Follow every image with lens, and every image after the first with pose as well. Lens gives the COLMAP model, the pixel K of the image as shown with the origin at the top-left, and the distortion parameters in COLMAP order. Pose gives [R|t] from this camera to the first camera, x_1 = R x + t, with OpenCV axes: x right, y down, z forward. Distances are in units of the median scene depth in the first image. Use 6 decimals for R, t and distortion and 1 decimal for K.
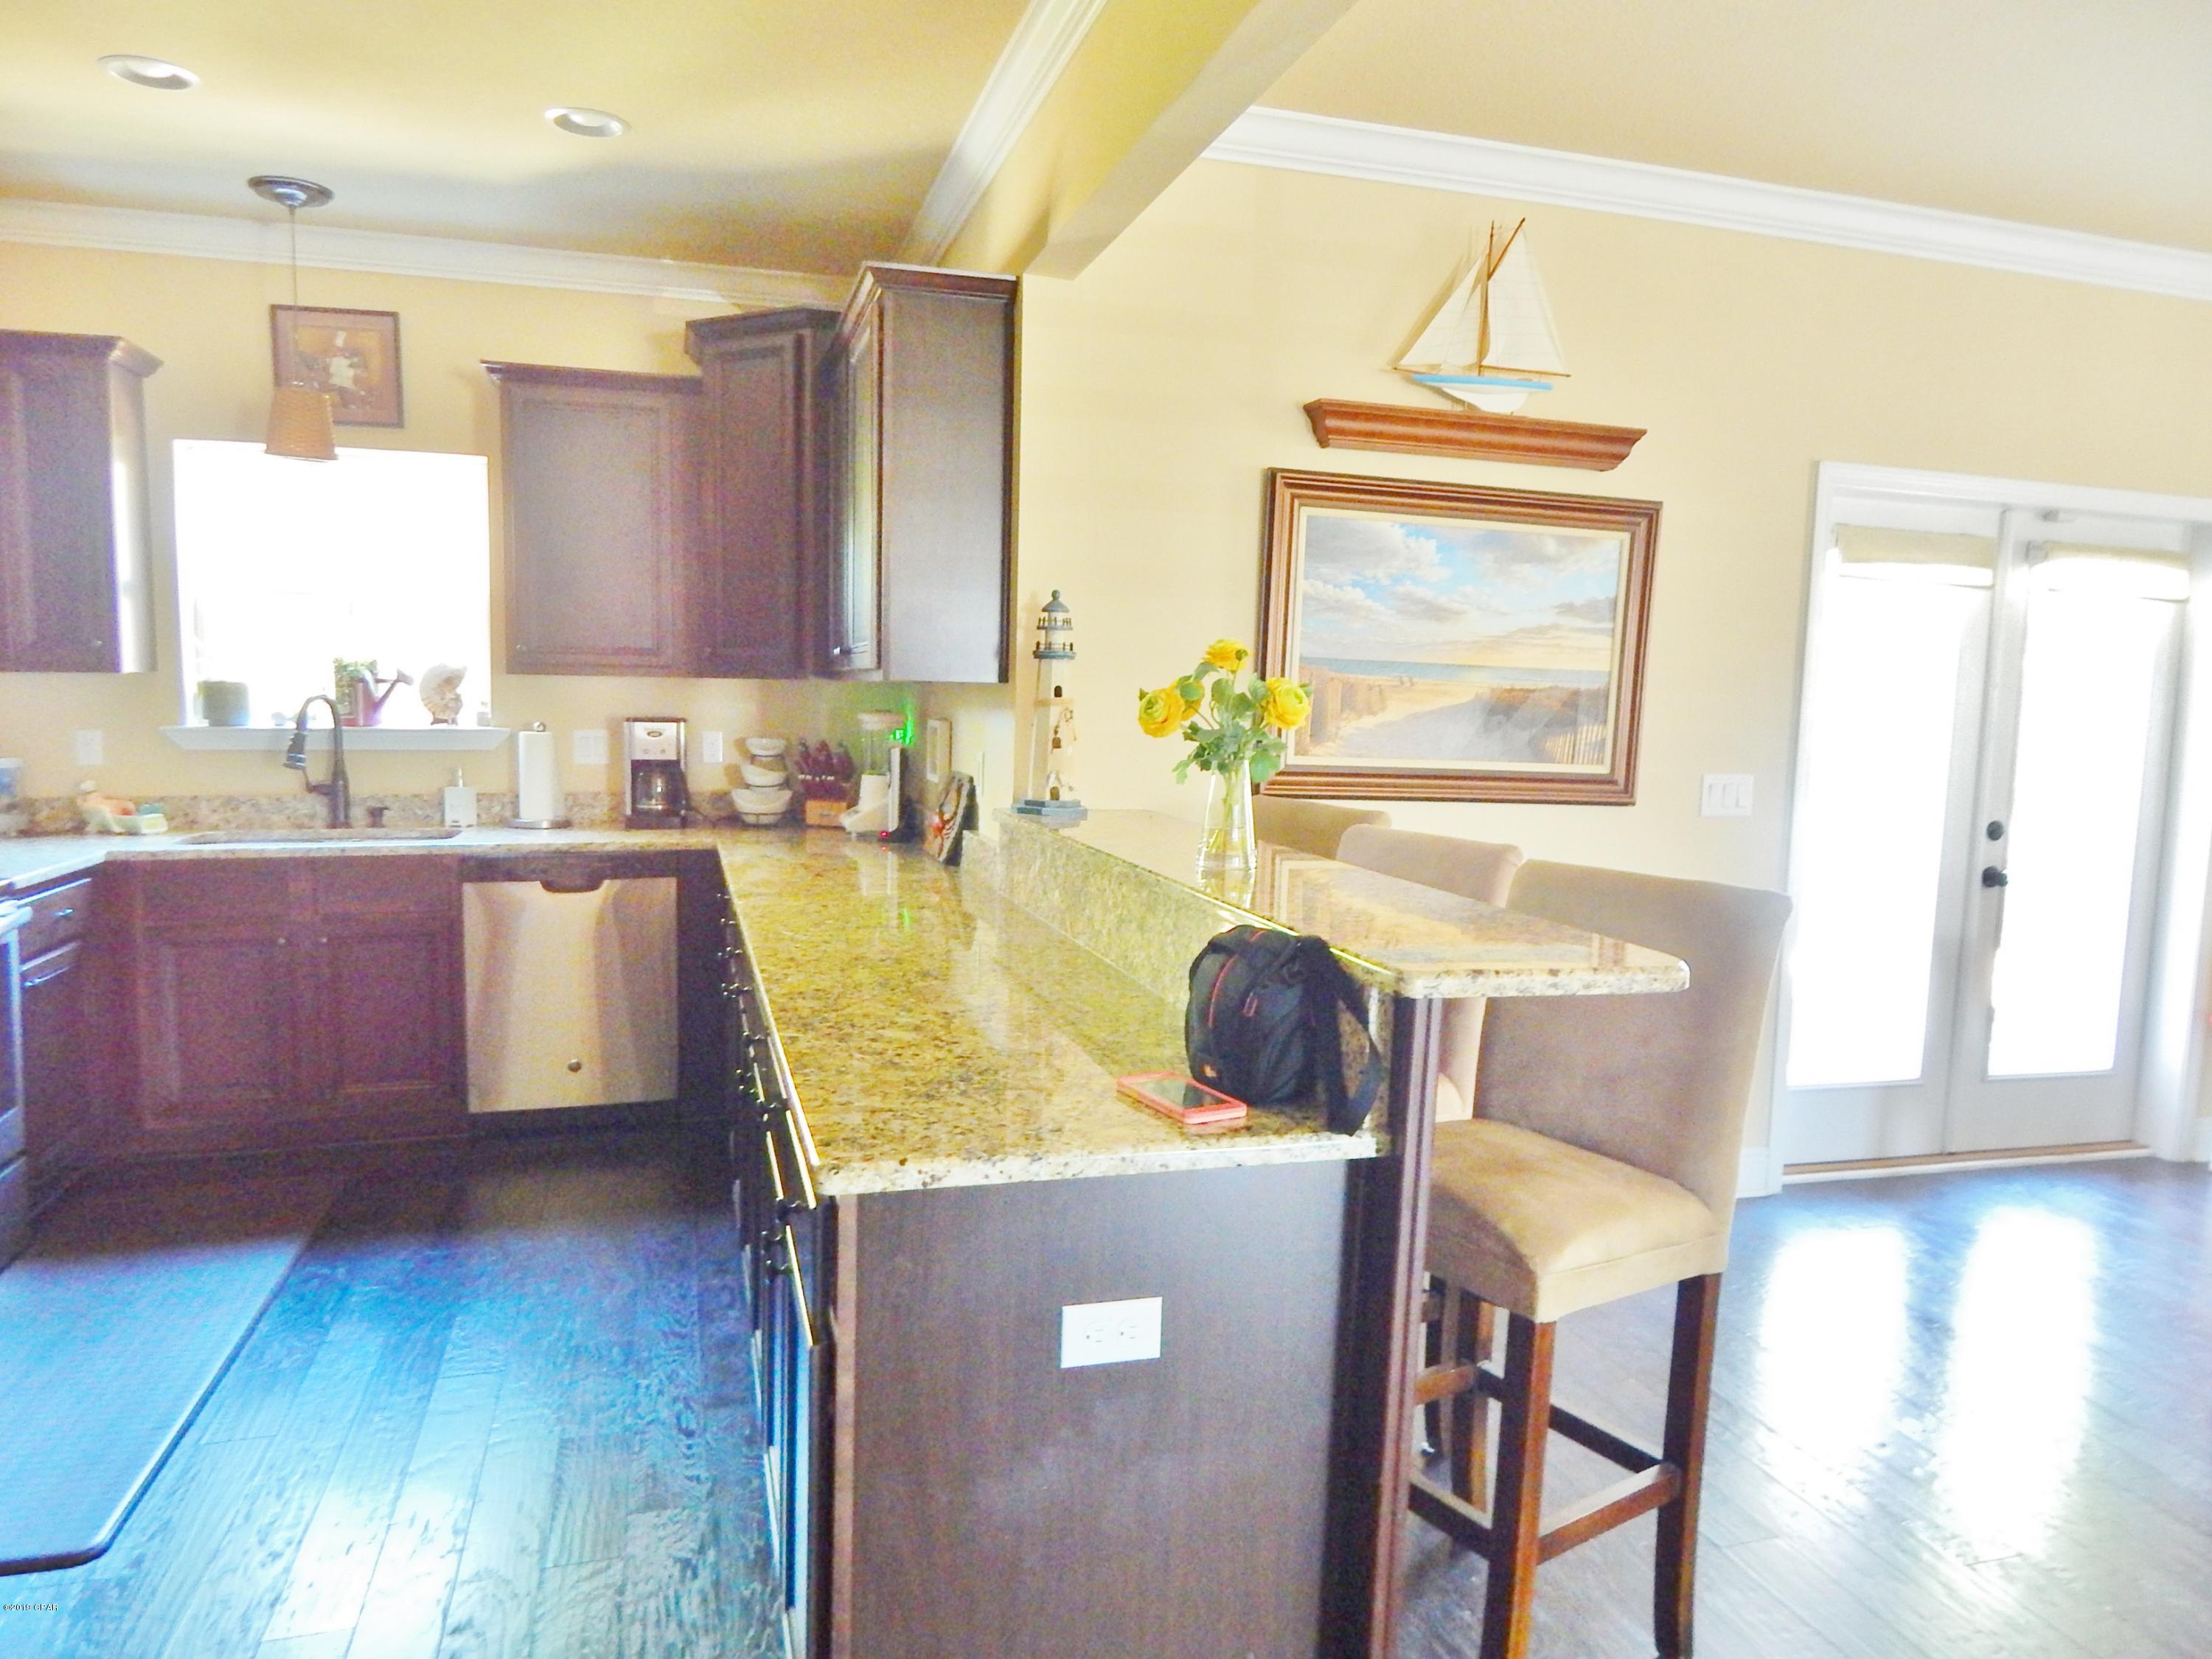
lens RADIAL K [[1468.6, 0, 1121.8], [0, 1468.6, 802.1], [0, 0, 1]] dist [0.003474, -0.006210]
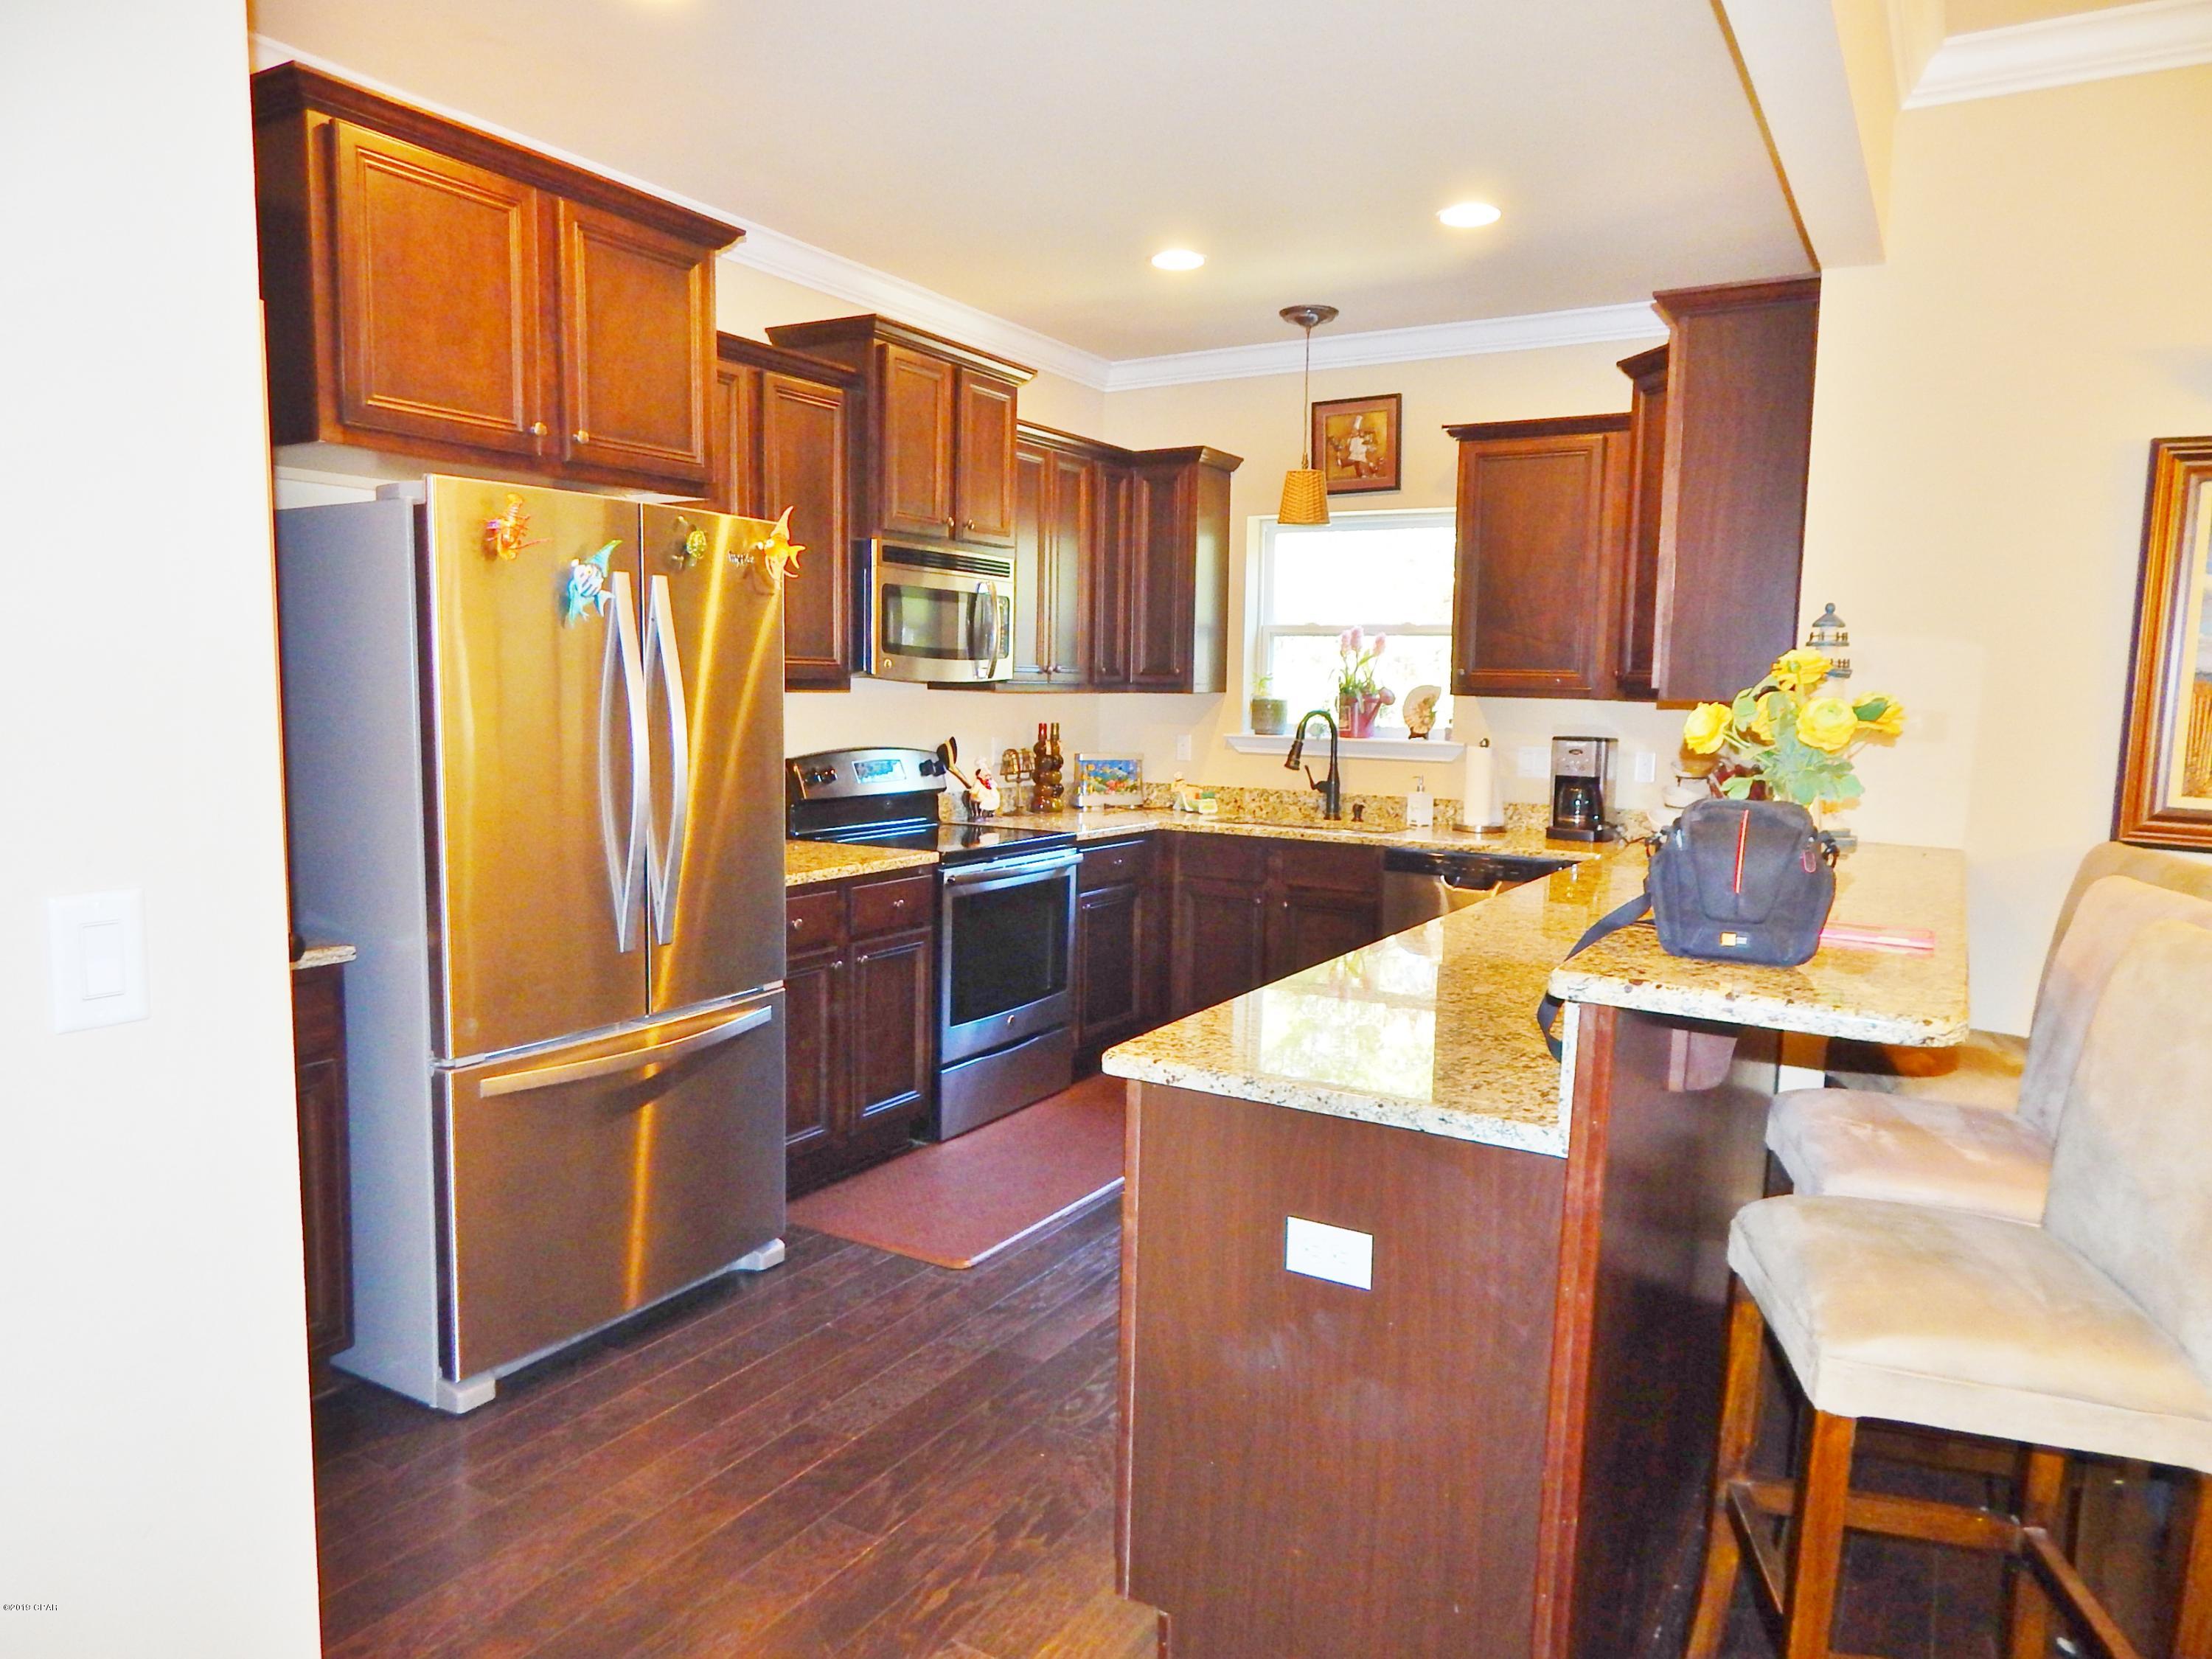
lens RADIAL K [[1468.6, 0, 1103.4], [0, 1468.6, 796.5], [0, 0, 1]] dist [0.003474, -0.006210]
pose [[0.675630, 0.052850, -0.735345, 0.254446], [-0.071579, 0.997417, 0.005920, 0.004515], [0.733758, 0.048636, 0.677668, 0.028551]]
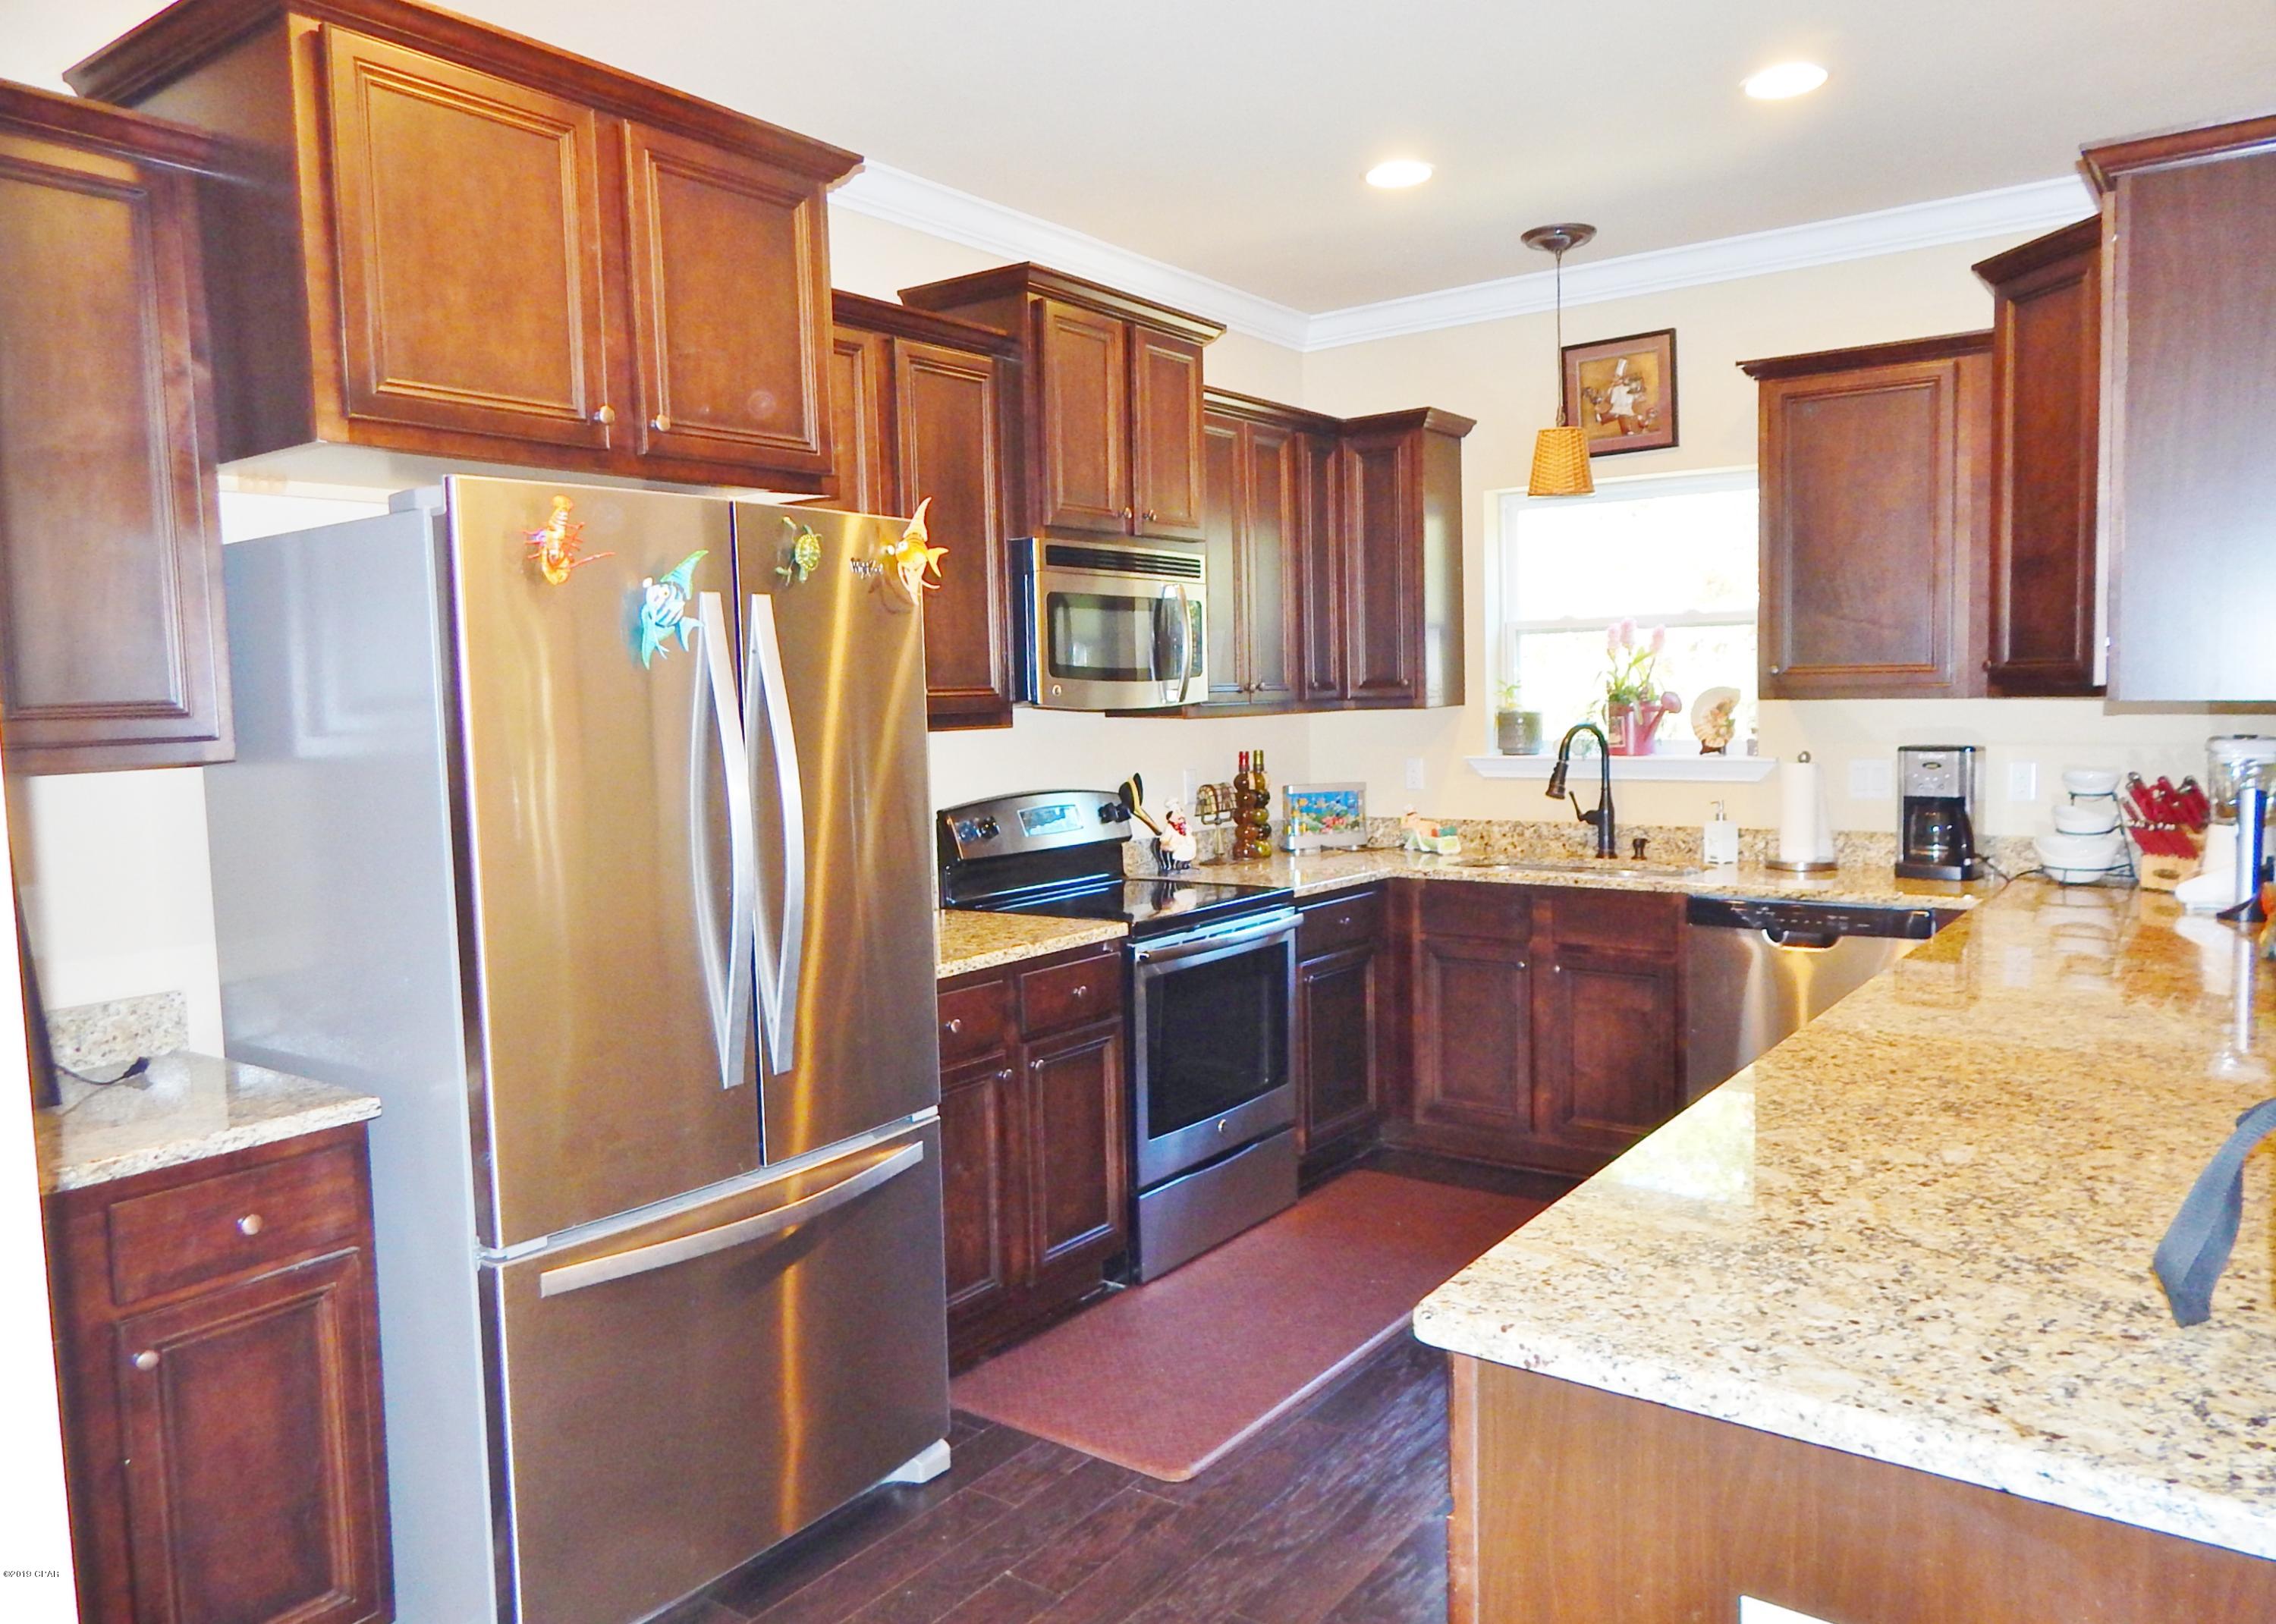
lens RADIAL K [[1583.3, 0, 1120.4], [0, 1583.3, 789.4], [0, 0, 1]] dist [-0.013604, -0.004931]
pose [[0.594536, 0.019051, -0.803843, 0.138312], [-0.038422, 0.999250, -0.004736, -0.011952], [0.803150, 0.033701, 0.594822, 0.105125]]
